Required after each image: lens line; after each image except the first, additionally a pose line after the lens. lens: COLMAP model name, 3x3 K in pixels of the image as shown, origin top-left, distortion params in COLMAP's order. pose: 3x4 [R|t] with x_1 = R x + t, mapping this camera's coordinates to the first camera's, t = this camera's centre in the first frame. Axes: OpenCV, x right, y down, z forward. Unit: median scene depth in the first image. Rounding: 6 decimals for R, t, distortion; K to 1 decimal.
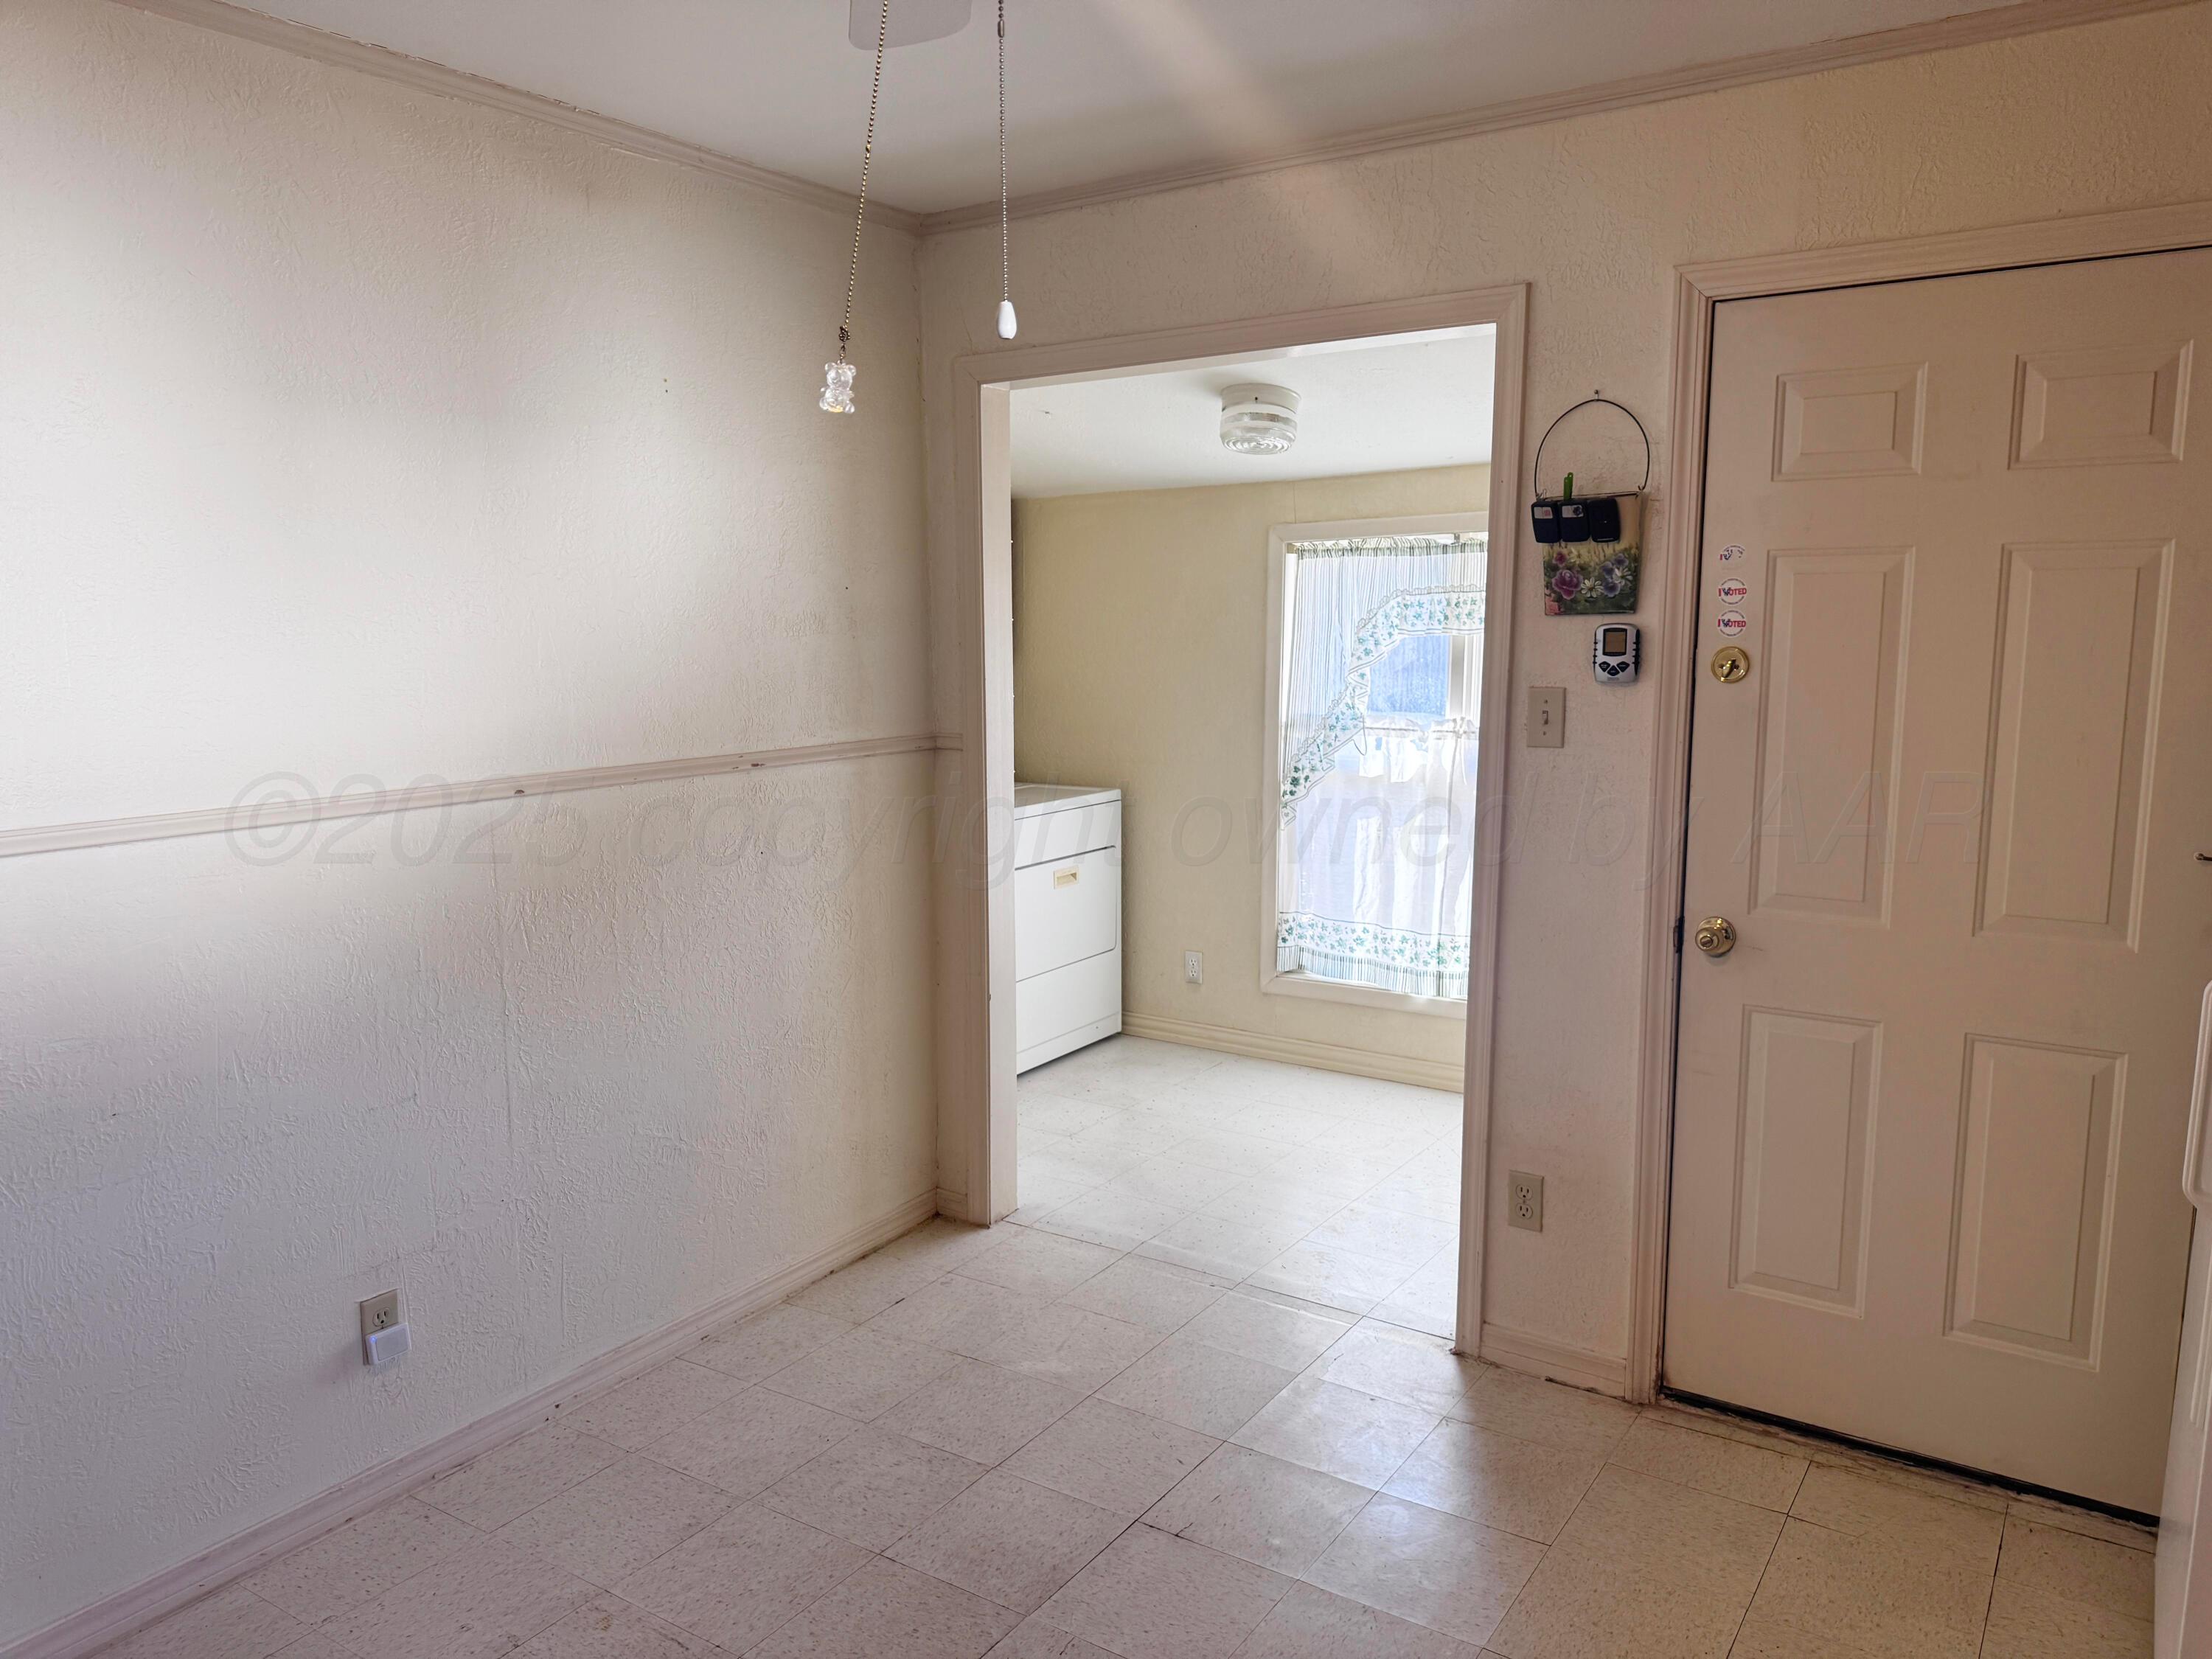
lens RADIAL K [[1559.1, 0, 1104.4], [0, 1559.1, 841.4], [0, 0, 1]] dist [0.064376, -0.104242]
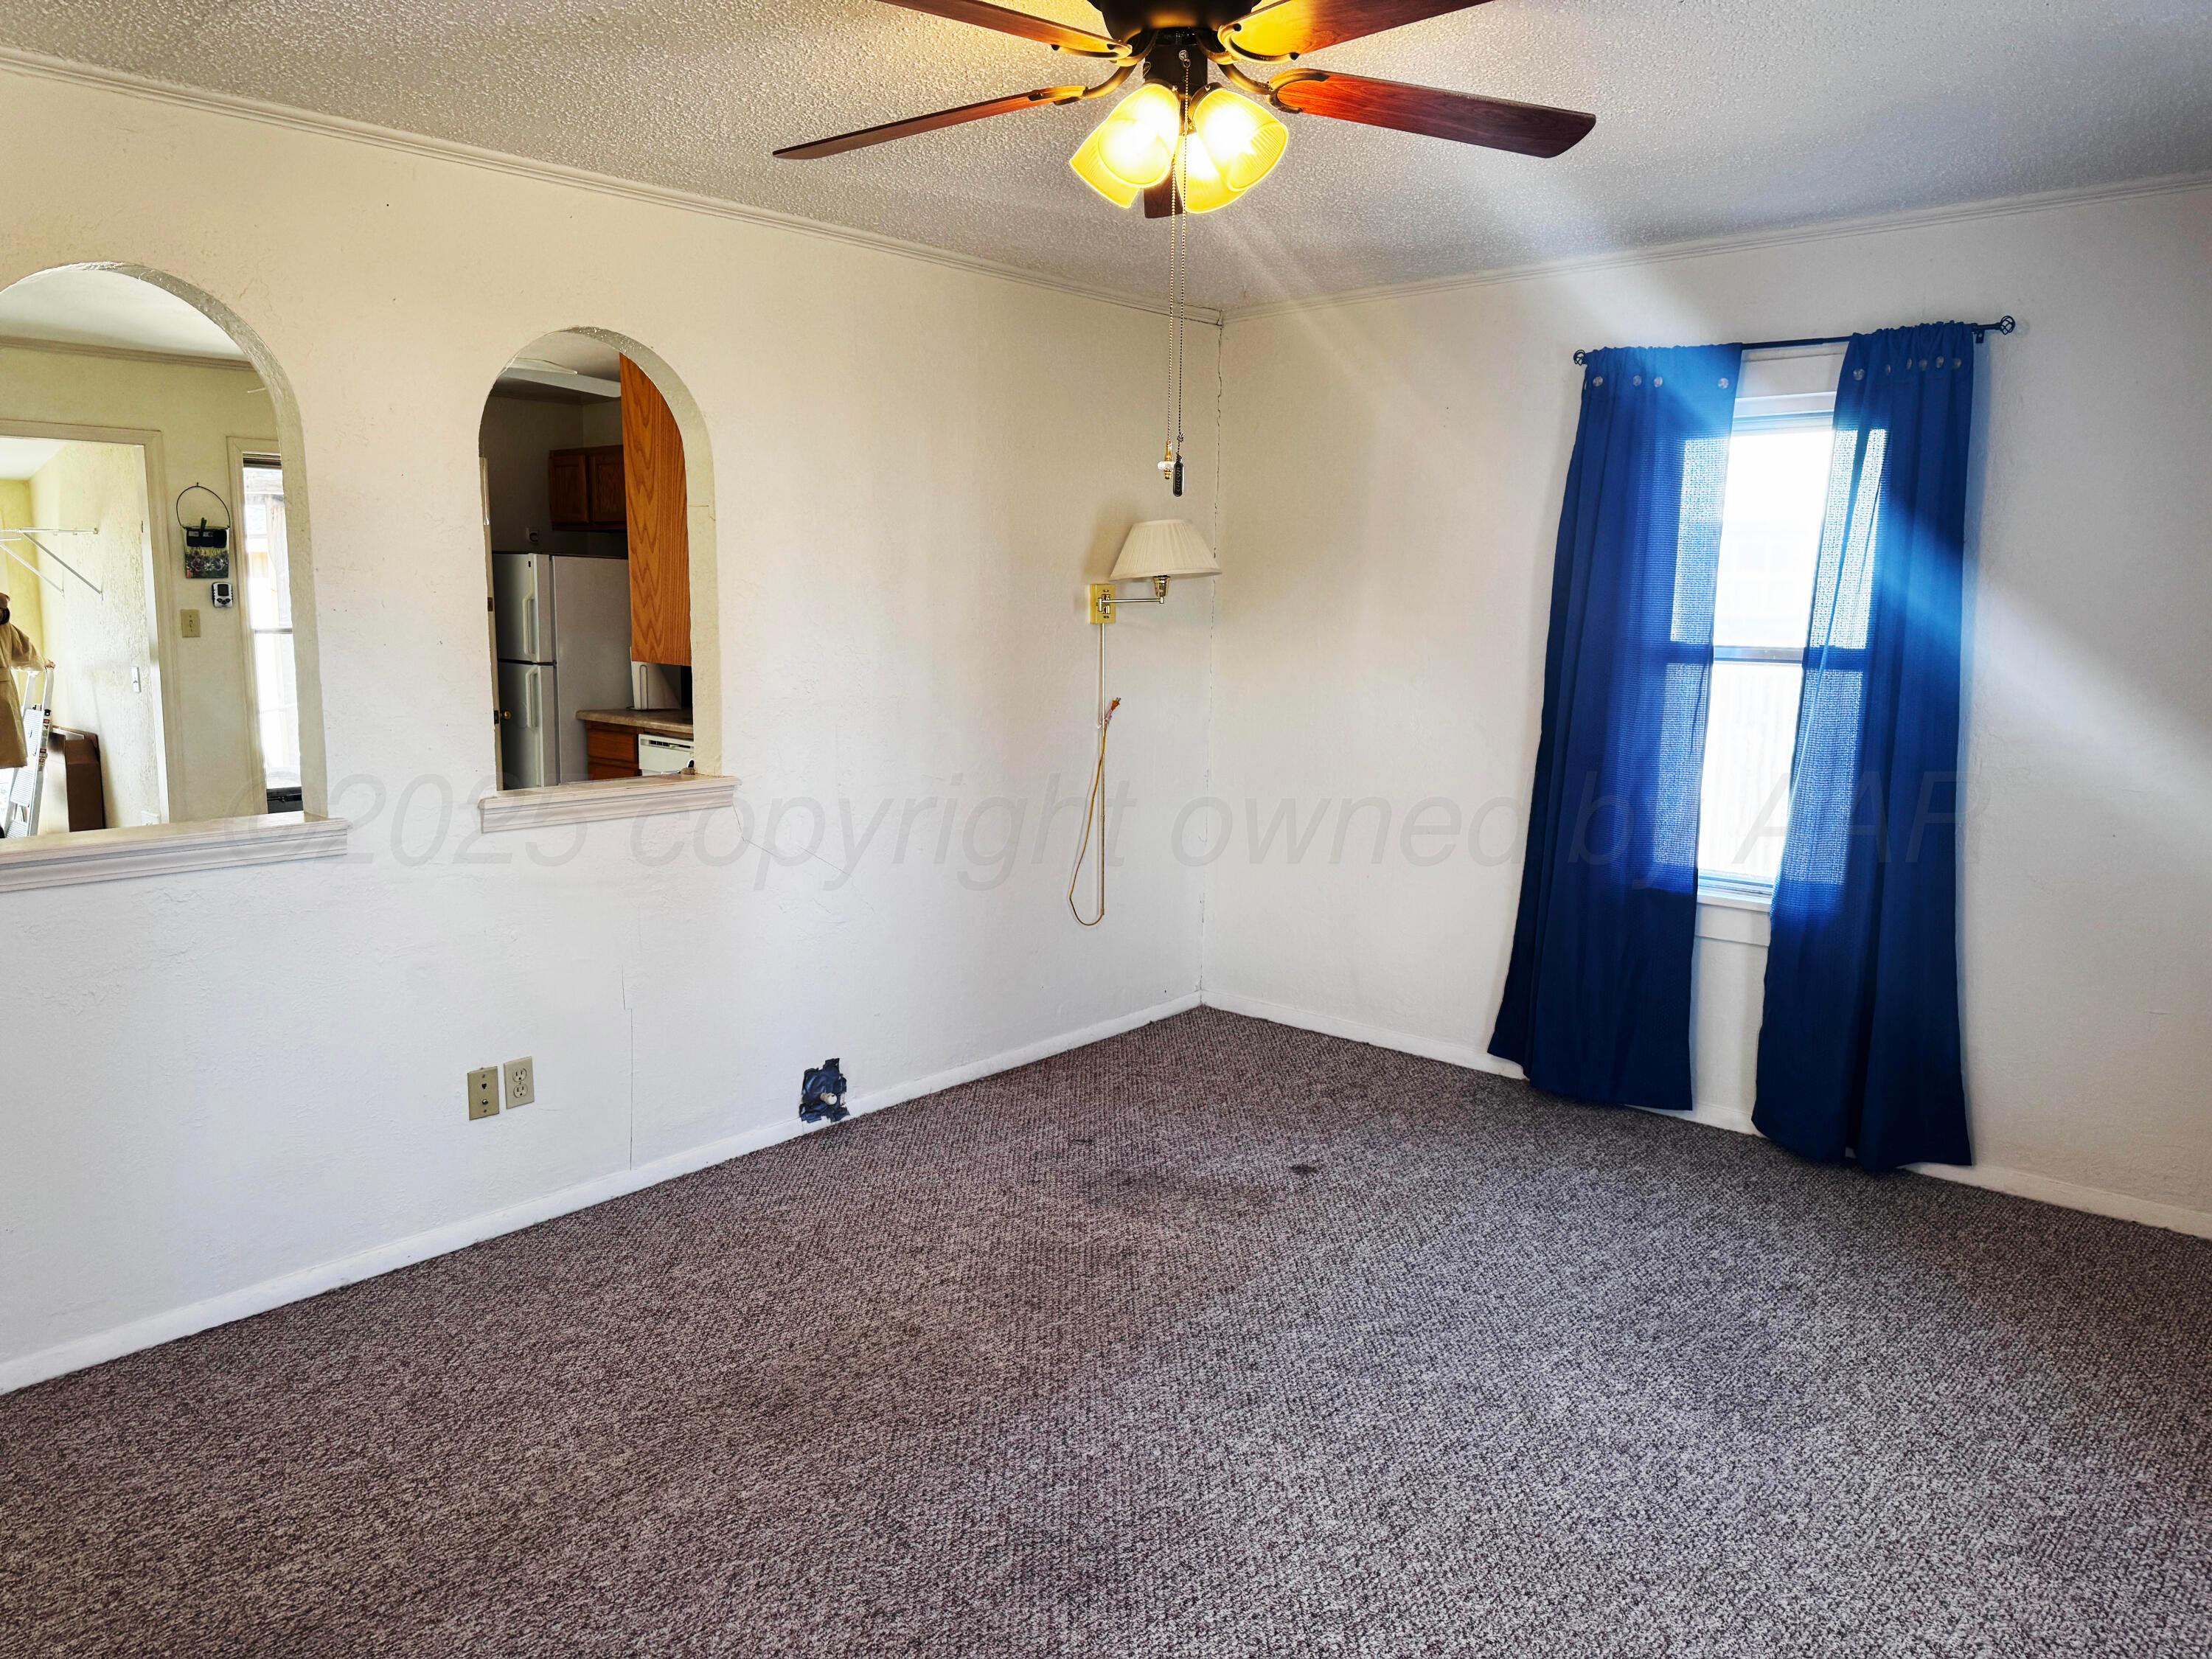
lens RADIAL K [[1559.1, 0, 1104.4], [0, 1559.1, 841.4], [0, 0, 1]] dist [0.064376, -0.104242]
pose [[0.147169, -0.150082, 0.977659, -1.675848], [0.132675, 0.982484, 0.130851, 0.098515], [-0.980173, 0.110454, 0.164504, -0.577437]]
